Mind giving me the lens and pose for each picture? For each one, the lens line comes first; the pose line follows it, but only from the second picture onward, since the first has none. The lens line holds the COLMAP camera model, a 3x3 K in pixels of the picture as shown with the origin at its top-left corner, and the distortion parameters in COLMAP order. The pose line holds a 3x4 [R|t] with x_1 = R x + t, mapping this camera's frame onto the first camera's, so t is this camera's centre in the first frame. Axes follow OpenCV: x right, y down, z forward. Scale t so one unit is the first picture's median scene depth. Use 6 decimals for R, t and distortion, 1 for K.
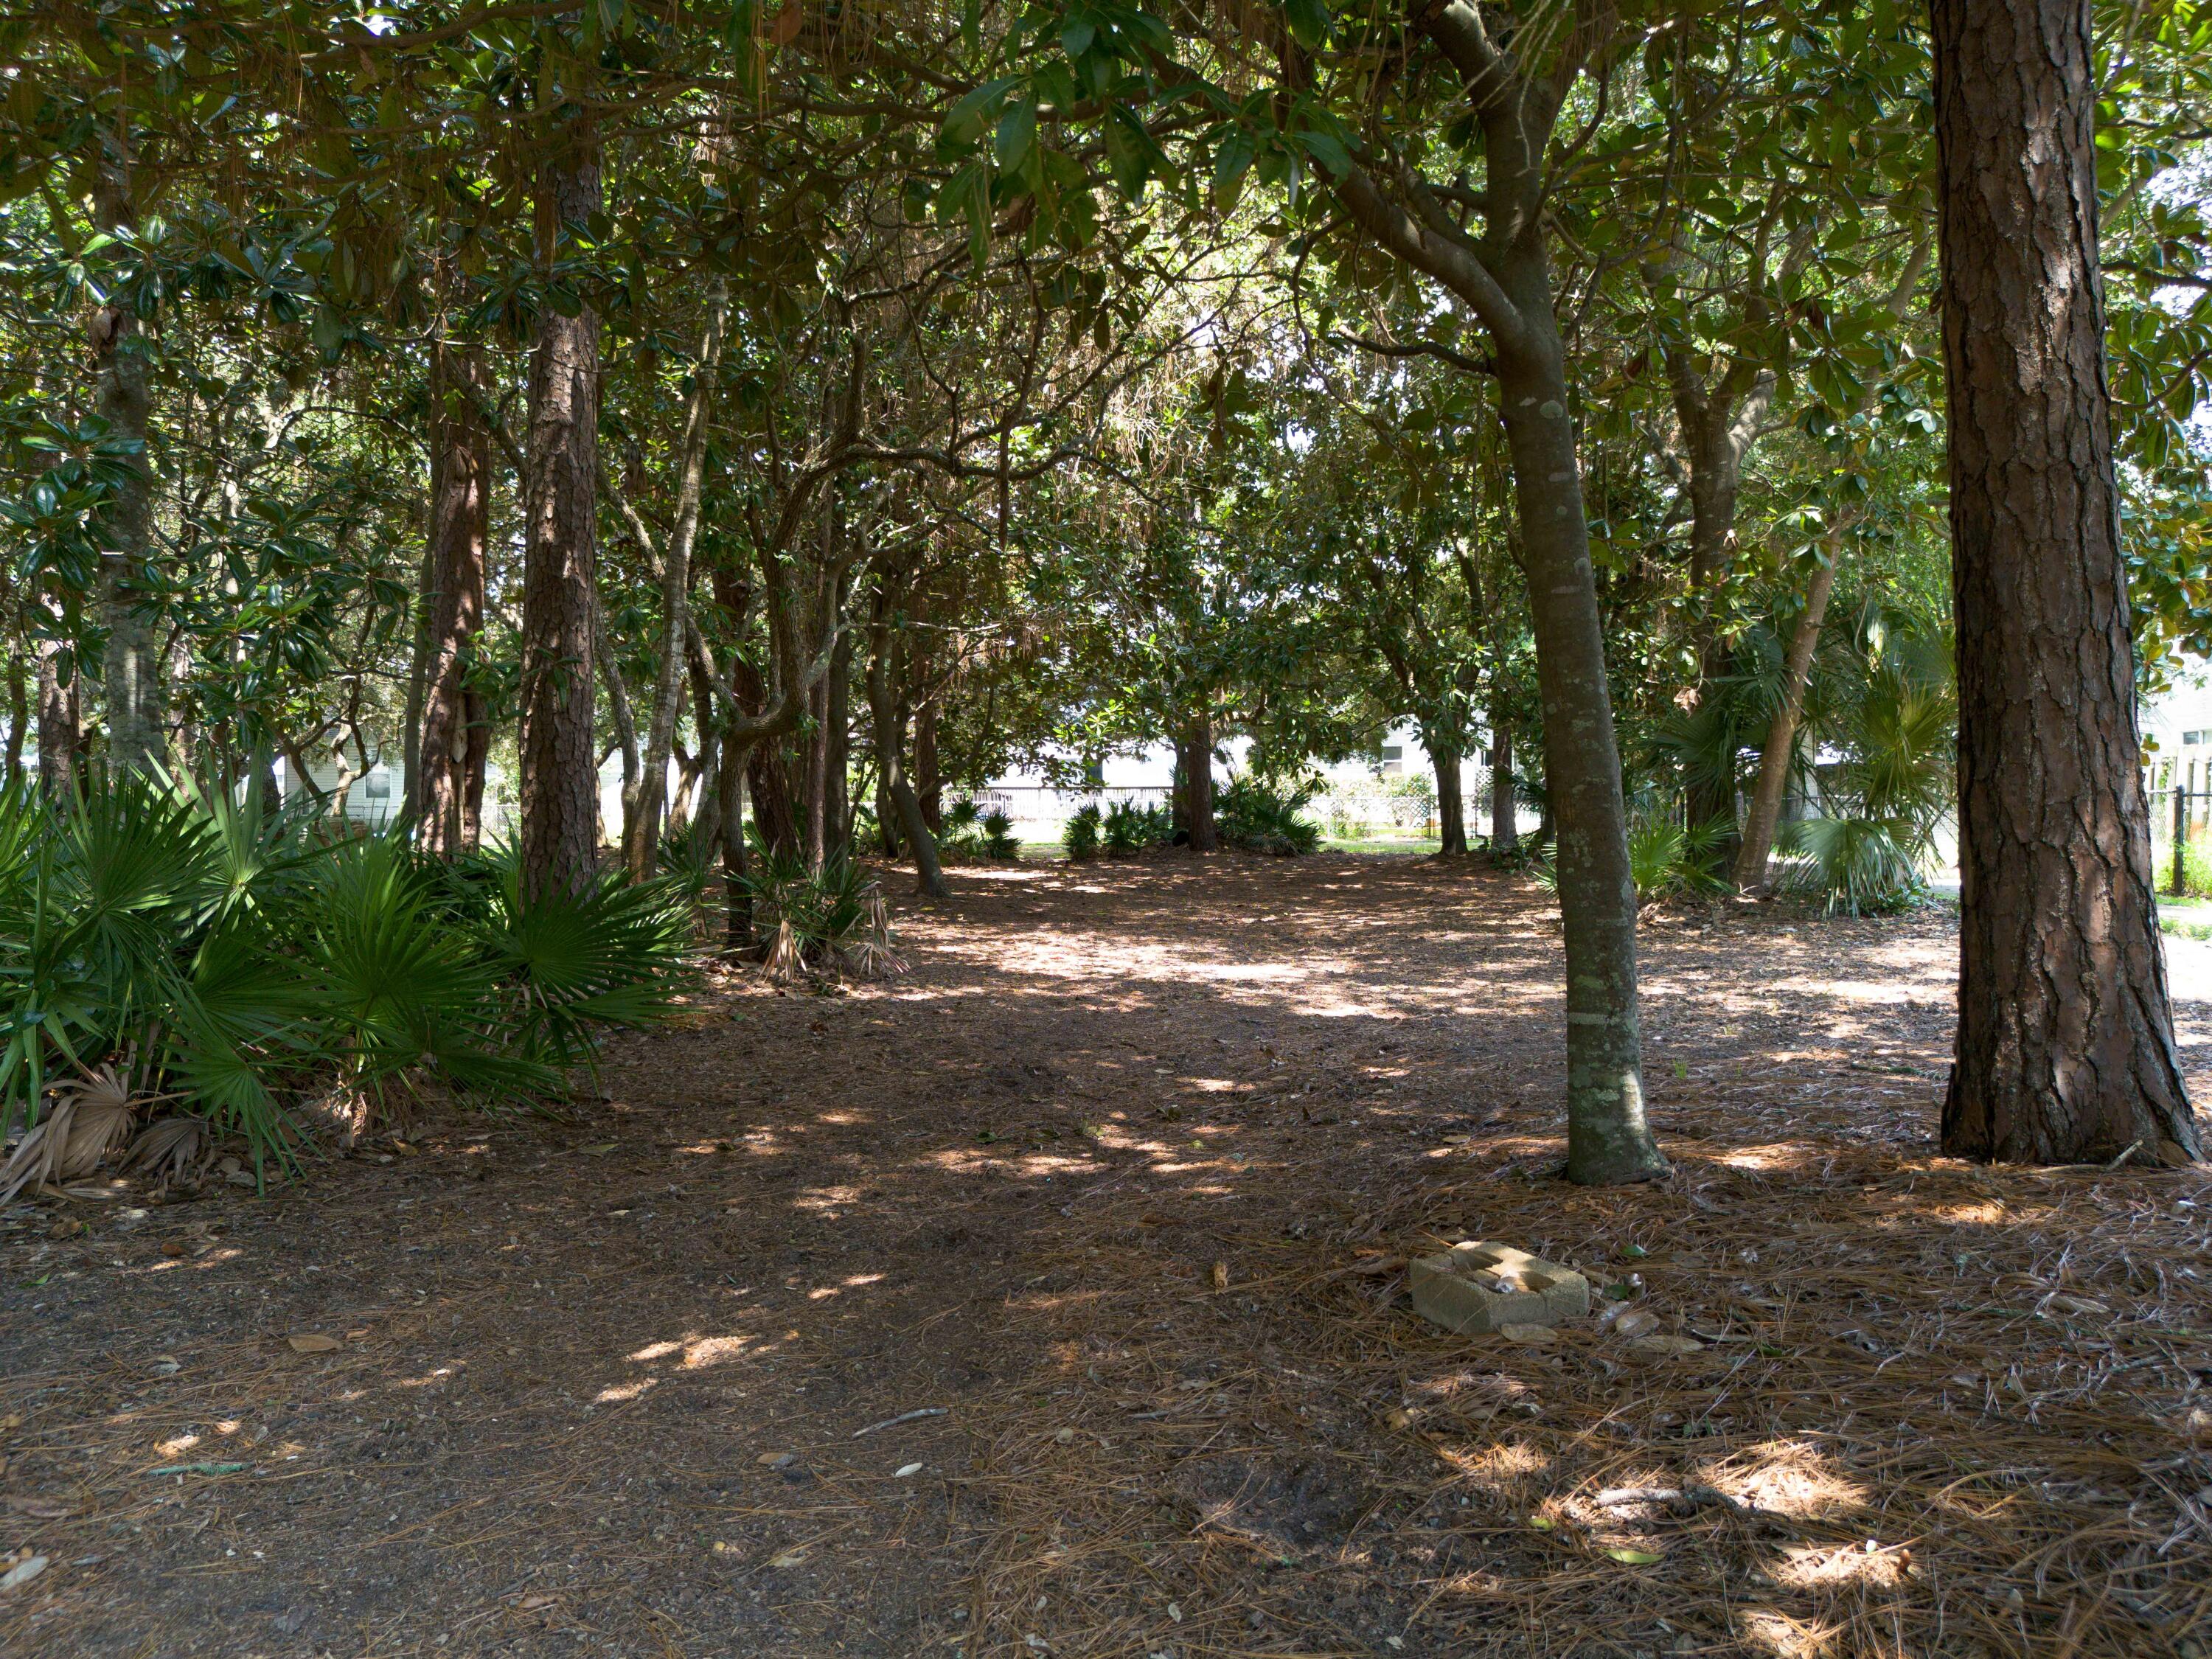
lens RADIAL K [[1585.7, 0, 1100.7], [0, 1585.7, 836.3], [0, 0, 1]] dist [0.069275, -0.071227]
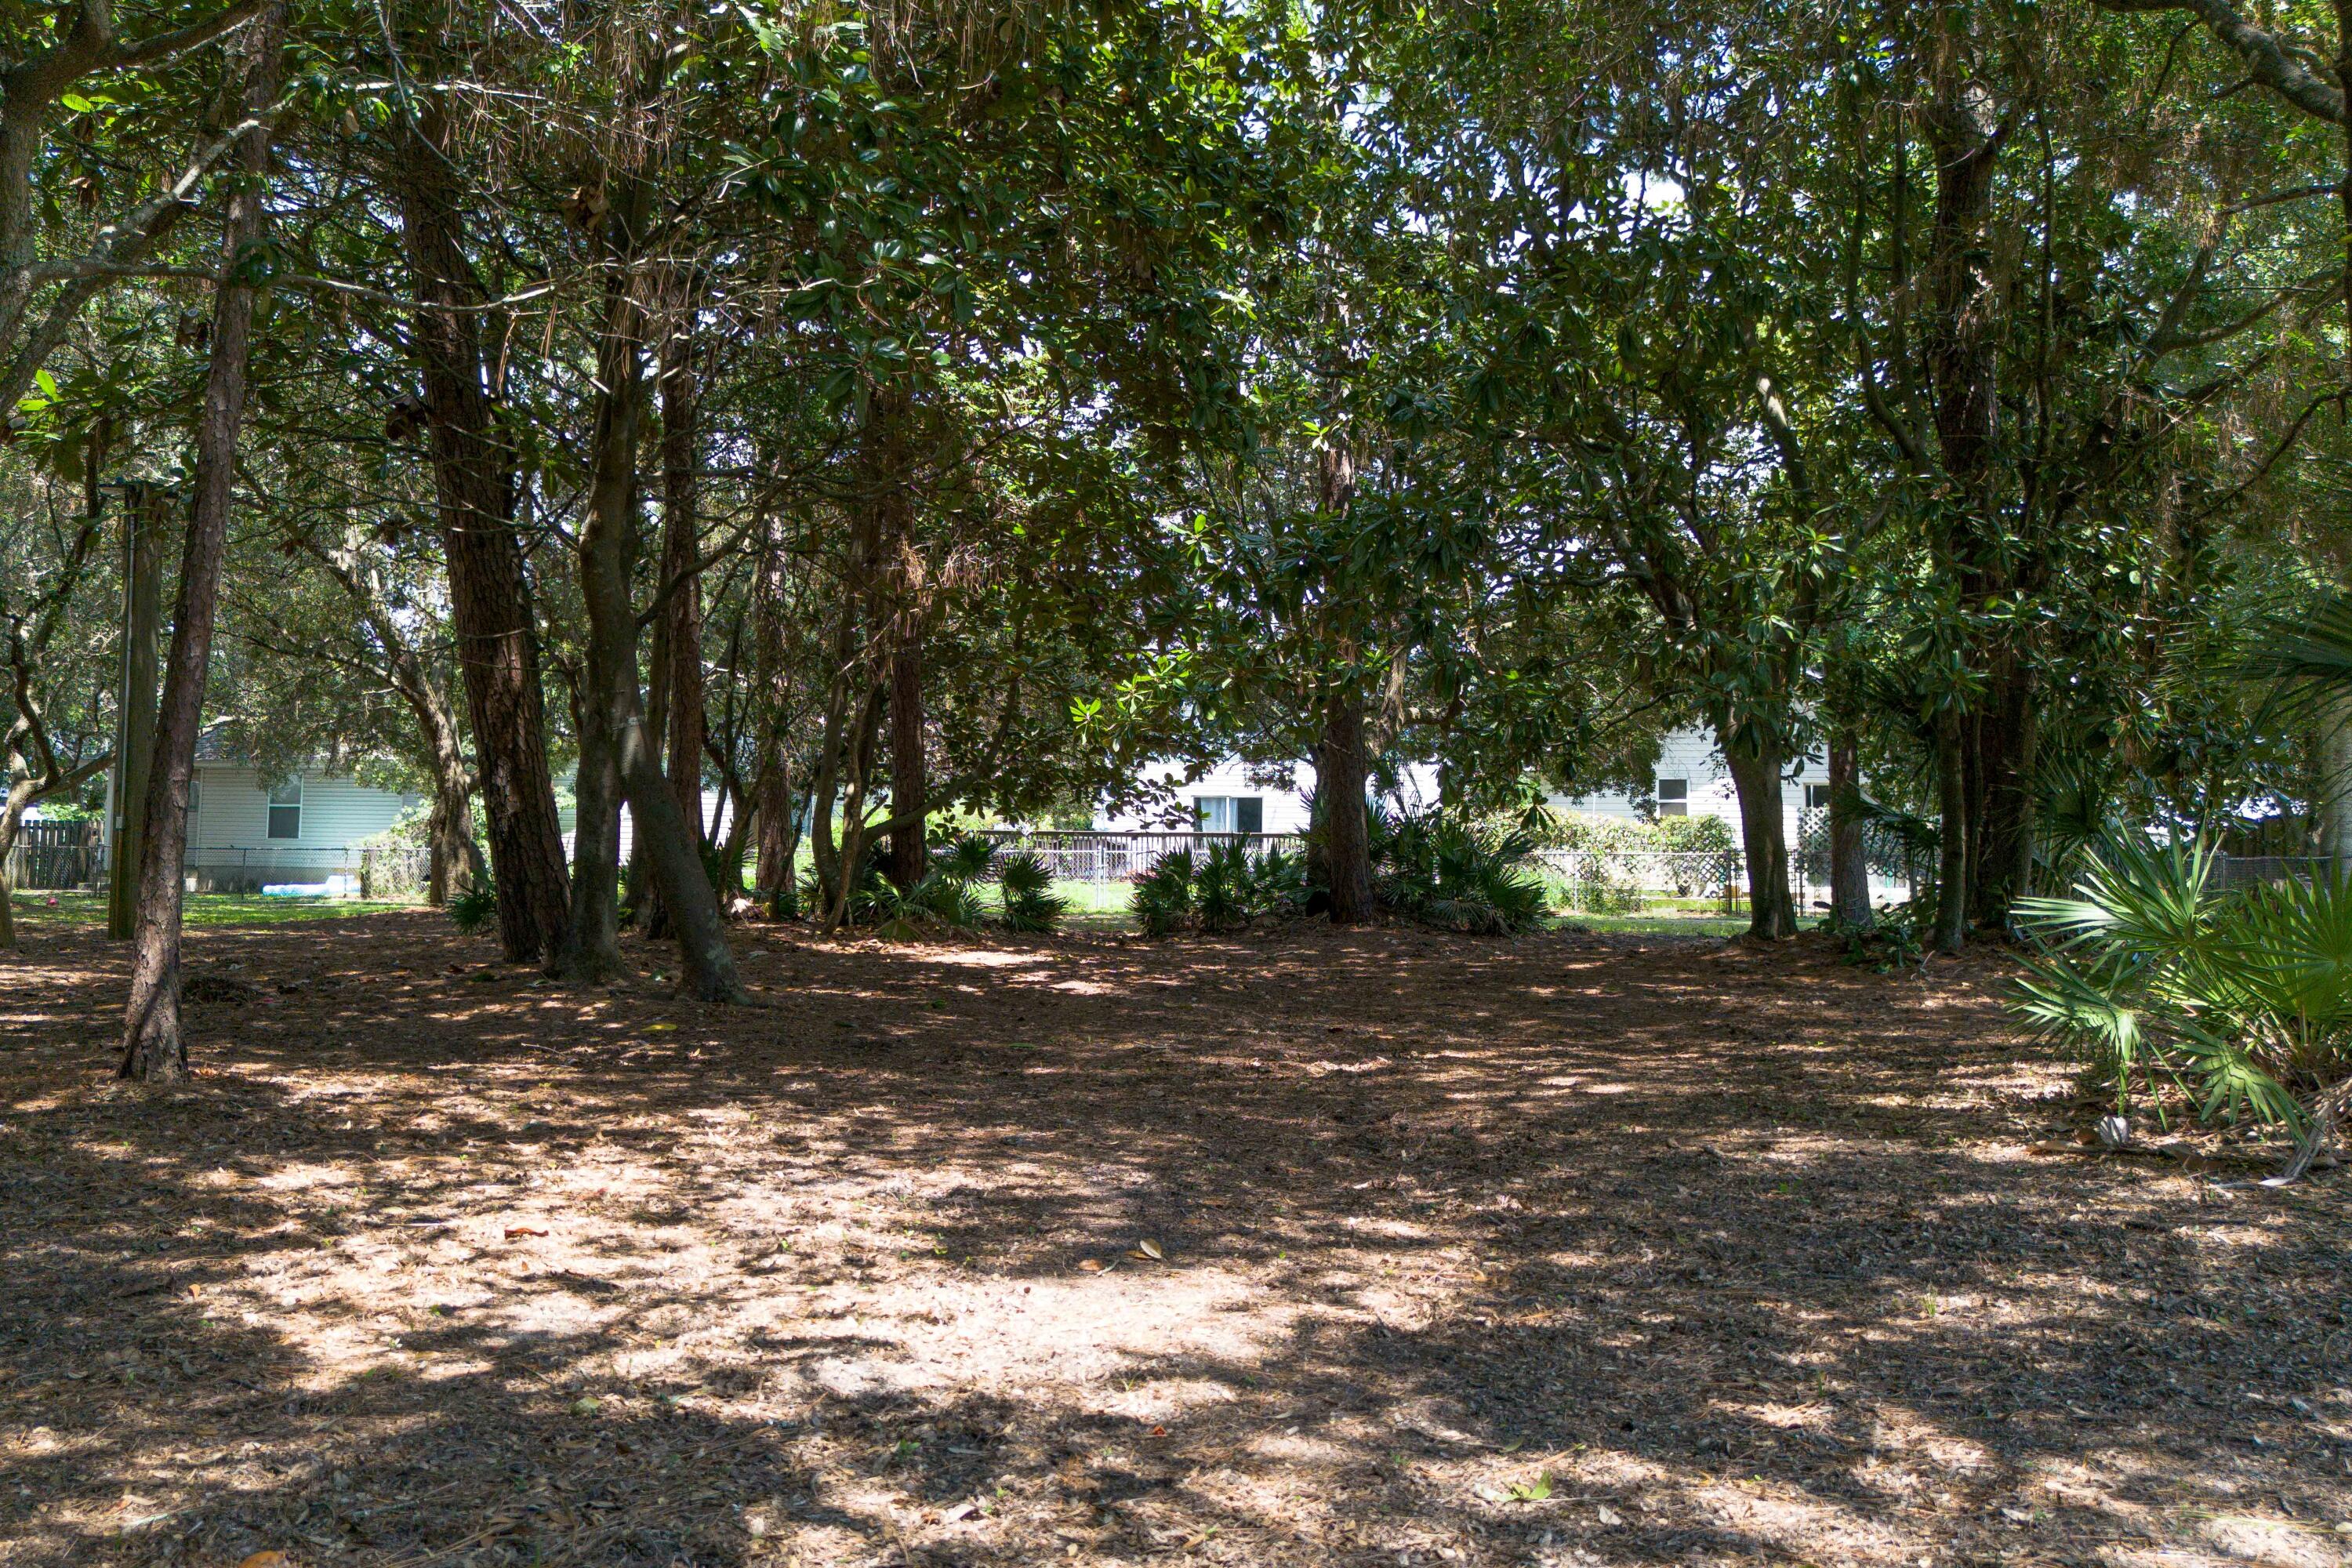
lens RADIAL K [[1631.7, 0, 1181.4], [0, 1631.7, 763.3], [0, 0, 1]] dist [0.000795, -0.000597]
pose [[0.992609, 0.006436, -0.121182, 0.073333], [-0.017737, 0.995563, -0.092411, 0.006411], [0.120050, 0.093877, 0.988319, 0.350486]]
